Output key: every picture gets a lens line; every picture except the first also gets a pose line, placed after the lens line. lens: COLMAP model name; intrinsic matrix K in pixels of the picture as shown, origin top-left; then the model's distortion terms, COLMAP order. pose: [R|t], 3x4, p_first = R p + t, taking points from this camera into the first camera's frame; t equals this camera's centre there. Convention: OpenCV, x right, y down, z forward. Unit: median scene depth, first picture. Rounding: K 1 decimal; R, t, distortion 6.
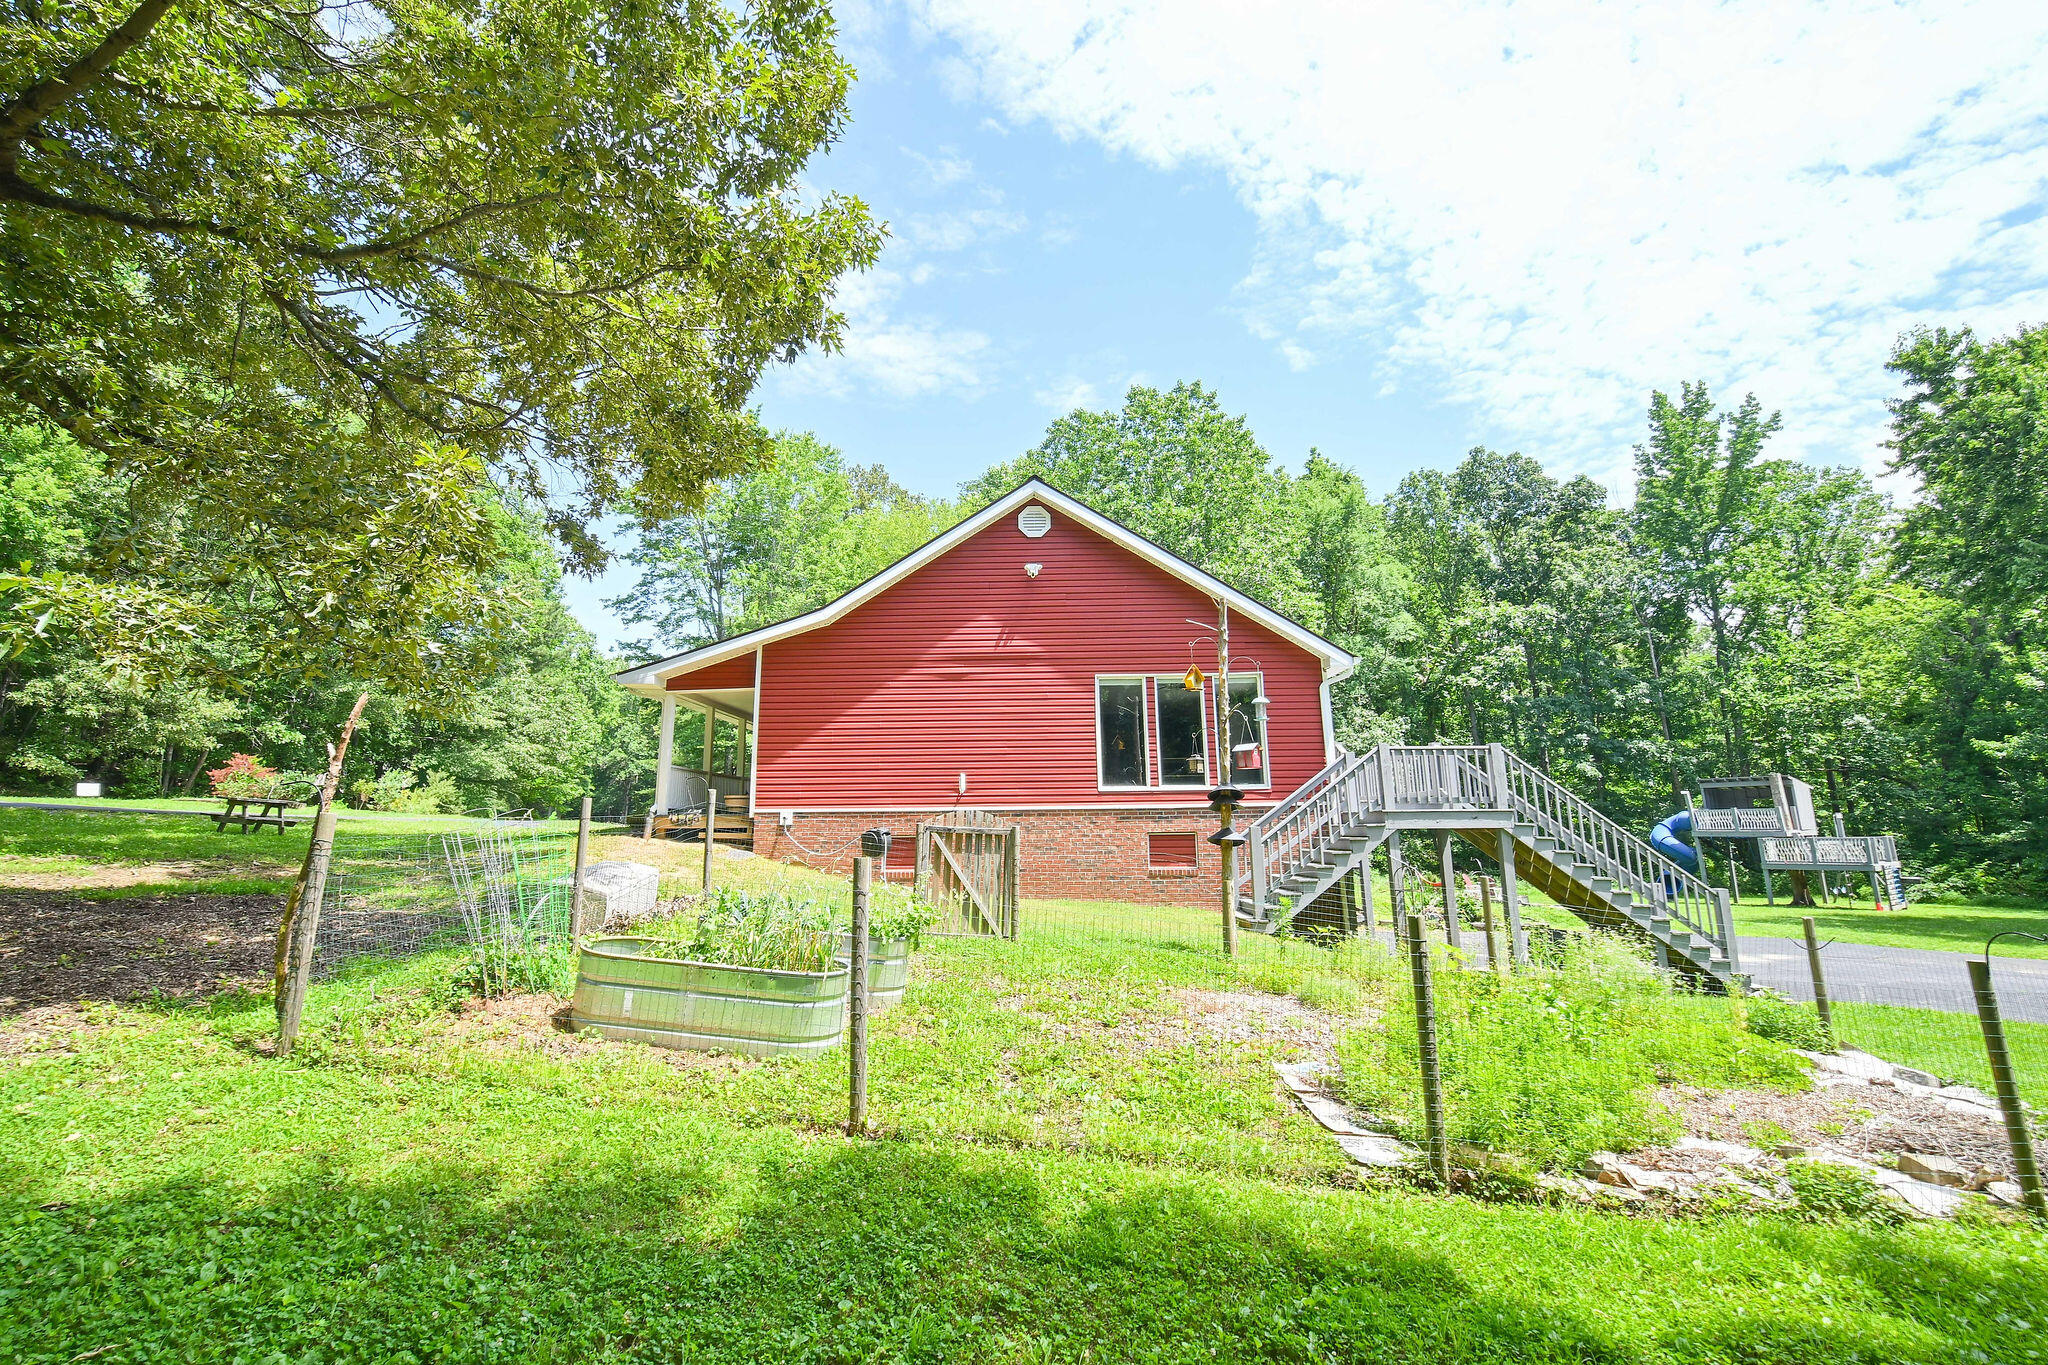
lens RADIAL K [[842.2, 0, 1020.3], [0, 842.2, 657.3], [0, 0, 1]] dist [0.001061, -0.000016]
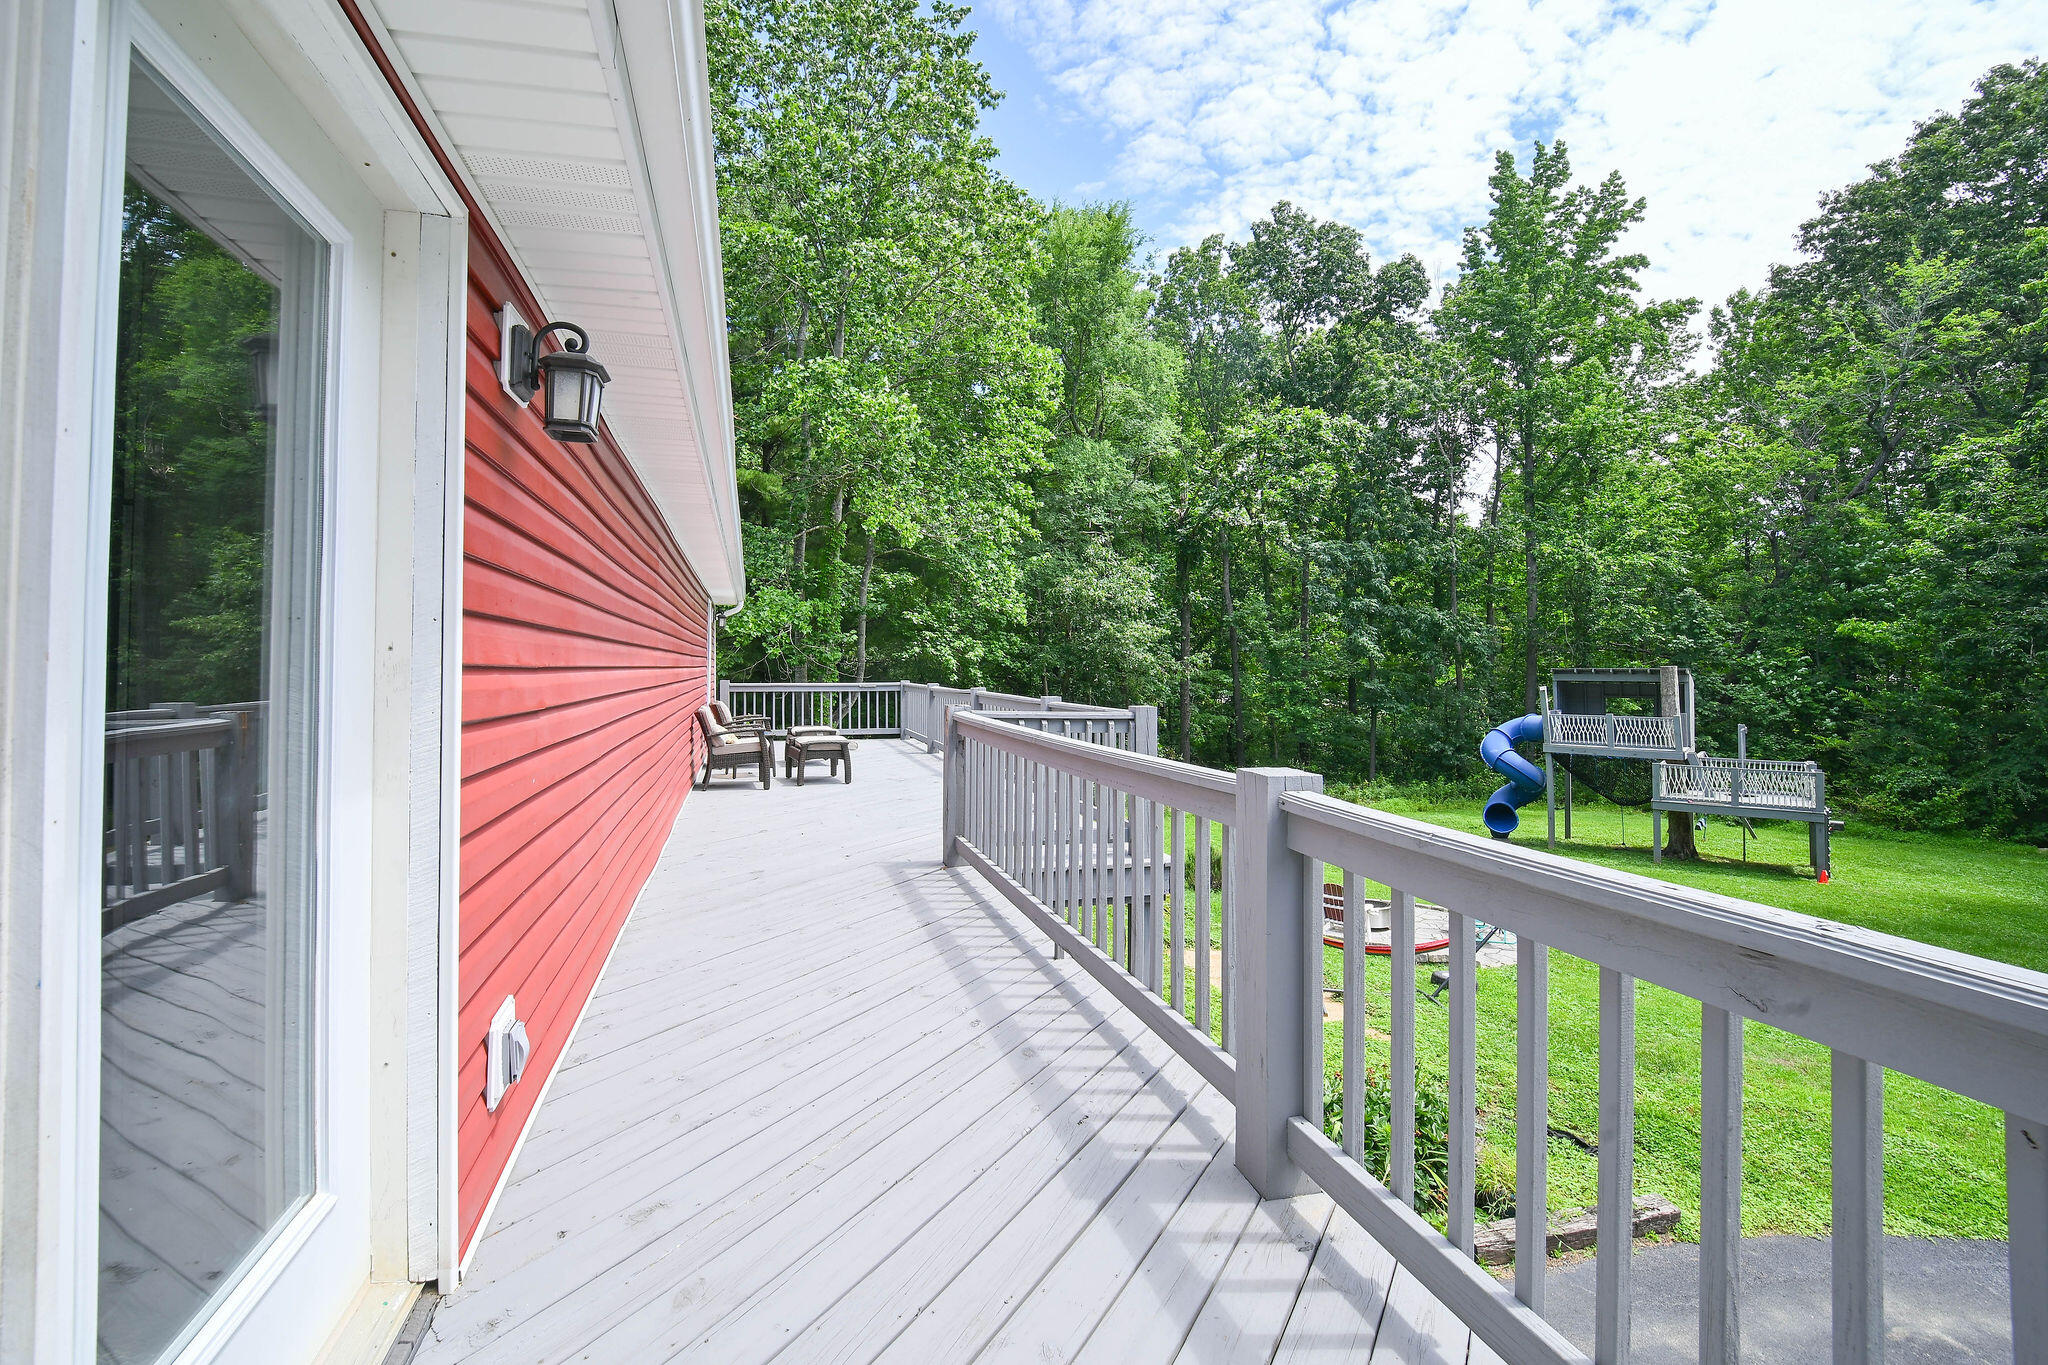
lens RADIAL K [[842.2, 0, 1020.3], [0, 842.2, 657.3], [0, 0, 1]] dist [0.001061, -0.000016]
pose [[0.949935, 0.033026, 0.310698, 0.131686], [-0.086972, 0.983047, 0.161417, 0.045838], [-0.300099, -0.180357, 0.936703, 0.356245]]
